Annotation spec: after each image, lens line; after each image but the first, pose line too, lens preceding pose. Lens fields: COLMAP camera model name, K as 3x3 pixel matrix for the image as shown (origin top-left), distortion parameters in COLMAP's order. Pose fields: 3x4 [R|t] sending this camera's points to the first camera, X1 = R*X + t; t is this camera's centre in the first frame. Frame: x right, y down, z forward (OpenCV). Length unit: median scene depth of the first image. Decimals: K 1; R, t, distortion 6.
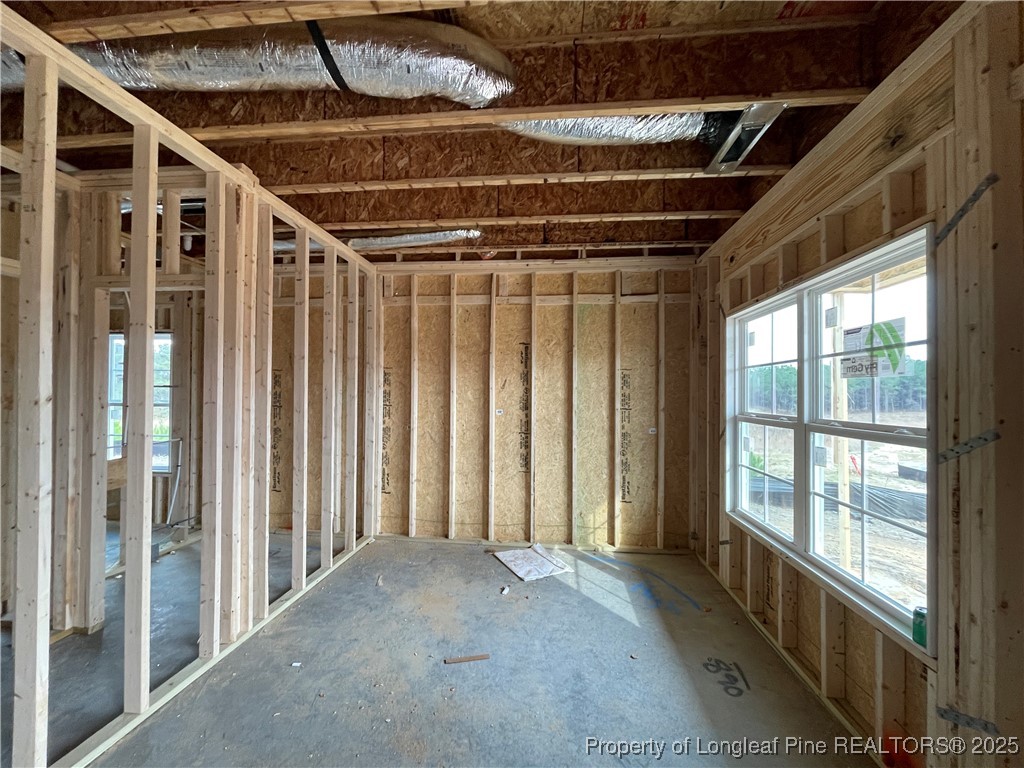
lens RADIAL K [[429.3, 0, 509.2], [0, 429.3, 388.6], [0, 0, 1]] dist [0.001223, 0.000413]
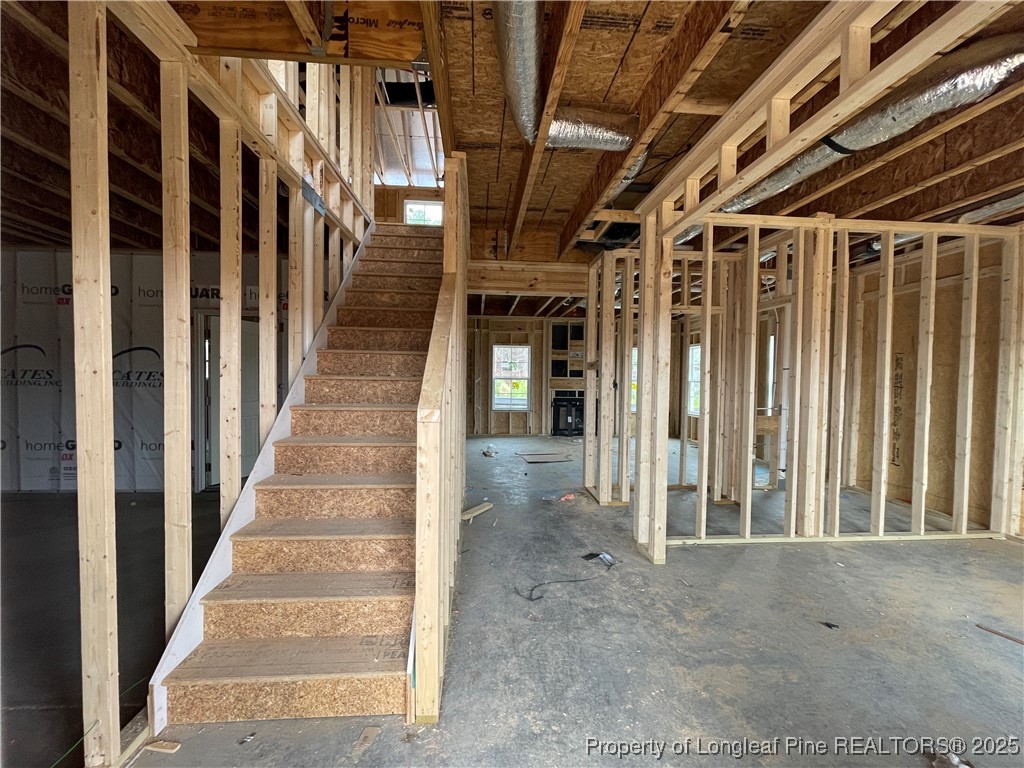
lens RADIAL K [[429.3, 0, 505.9], [0, 429.3, 386.0], [0, 0, 1]] dist [0.001223, 0.000413]
pose [[0.179150, 0.020799, -0.983602, 0.585765], [-0.003001, 0.999783, 0.020594, 0.033641], [0.983817, -0.000737, 0.179174, -0.275417]]
